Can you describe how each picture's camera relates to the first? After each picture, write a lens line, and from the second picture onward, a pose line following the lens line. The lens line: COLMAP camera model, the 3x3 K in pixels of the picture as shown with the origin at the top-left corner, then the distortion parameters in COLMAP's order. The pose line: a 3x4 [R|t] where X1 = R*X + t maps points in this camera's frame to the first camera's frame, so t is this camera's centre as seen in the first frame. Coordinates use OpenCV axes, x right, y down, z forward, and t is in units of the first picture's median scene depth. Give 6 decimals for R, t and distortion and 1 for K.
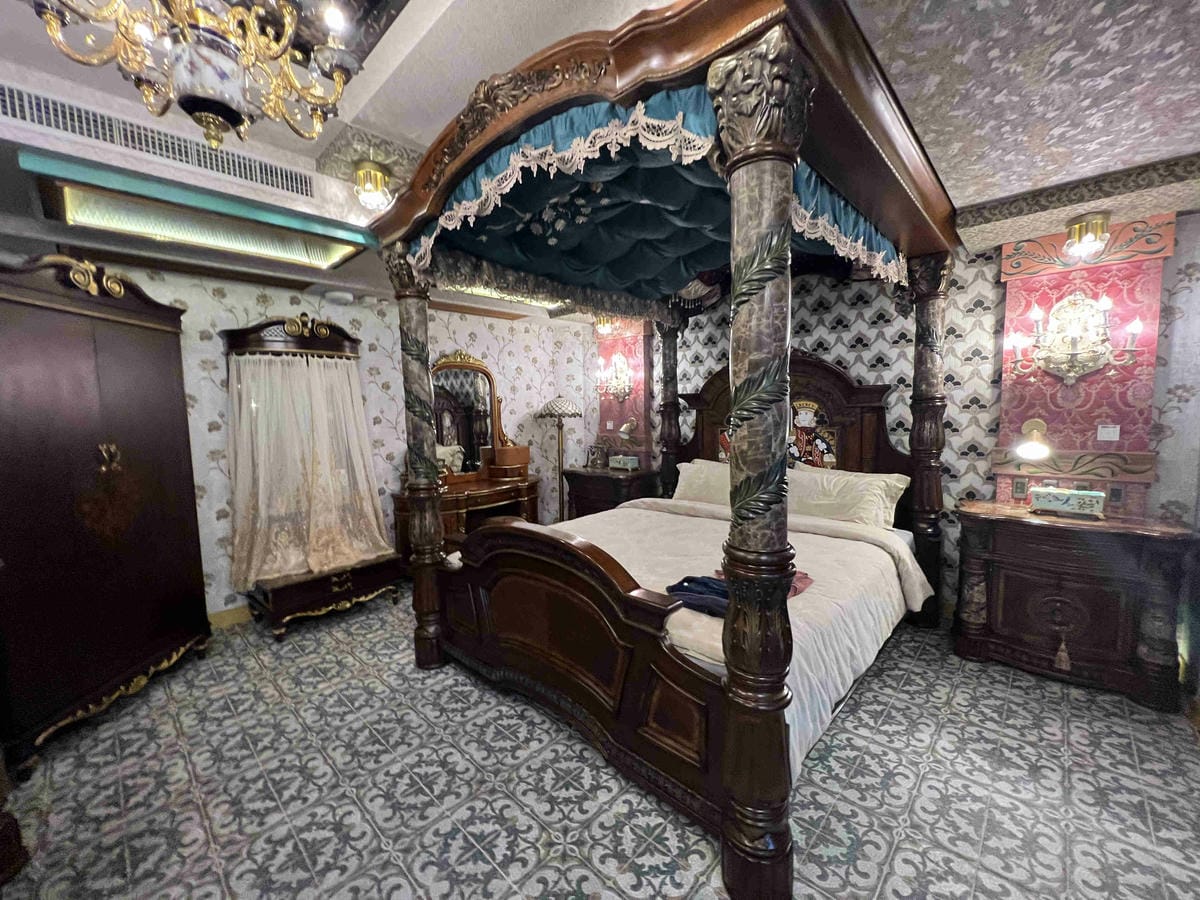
lens RADIAL K [[481.4, 0, 600.4], [0, 481.4, 451.7], [0, 0, 1]] dist [0.001129, -0.000369]
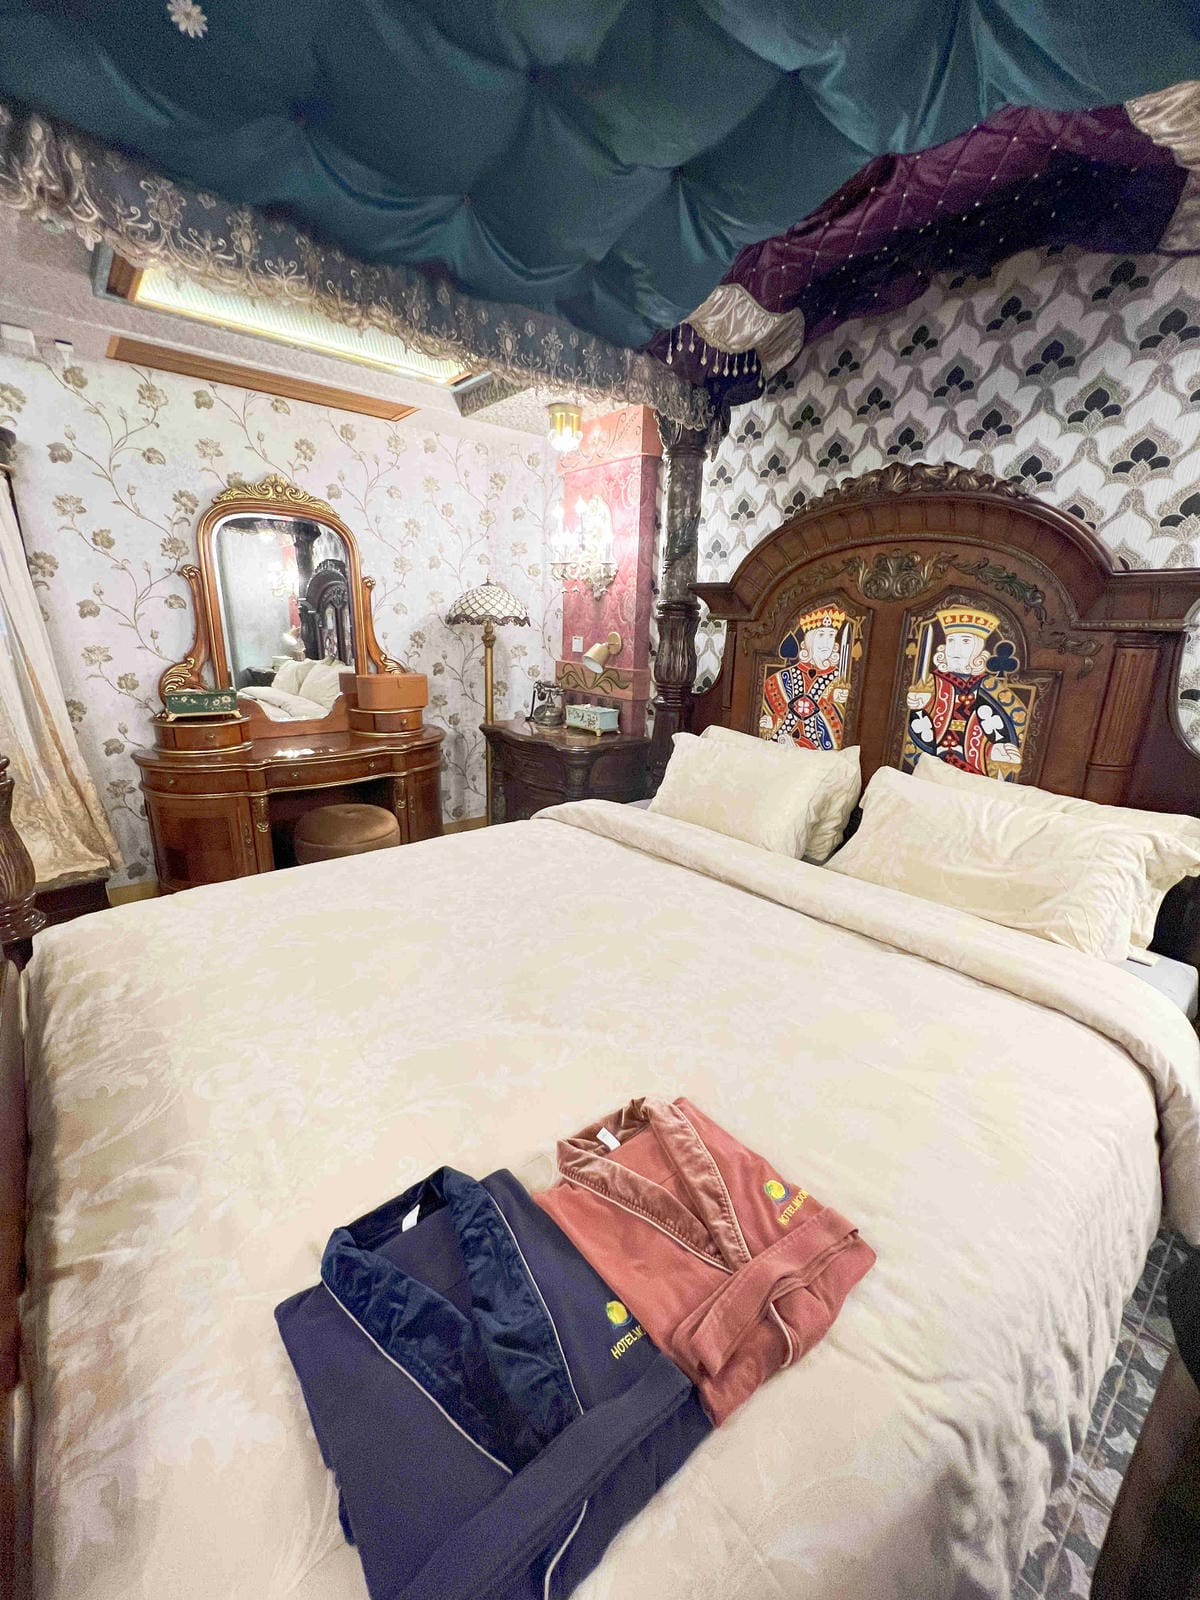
lens RADIAL K [[641.9, 0, 600.8], [0, 641.9, 799.5], [0, 0, 1]] dist [0.001129, -0.000369]
pose [[0.991962, 0.079825, -0.098181, 0.152018], [-0.060504, 0.980679, 0.186034, -0.024431], [0.111134, -0.178598, 0.977626, 0.336033]]
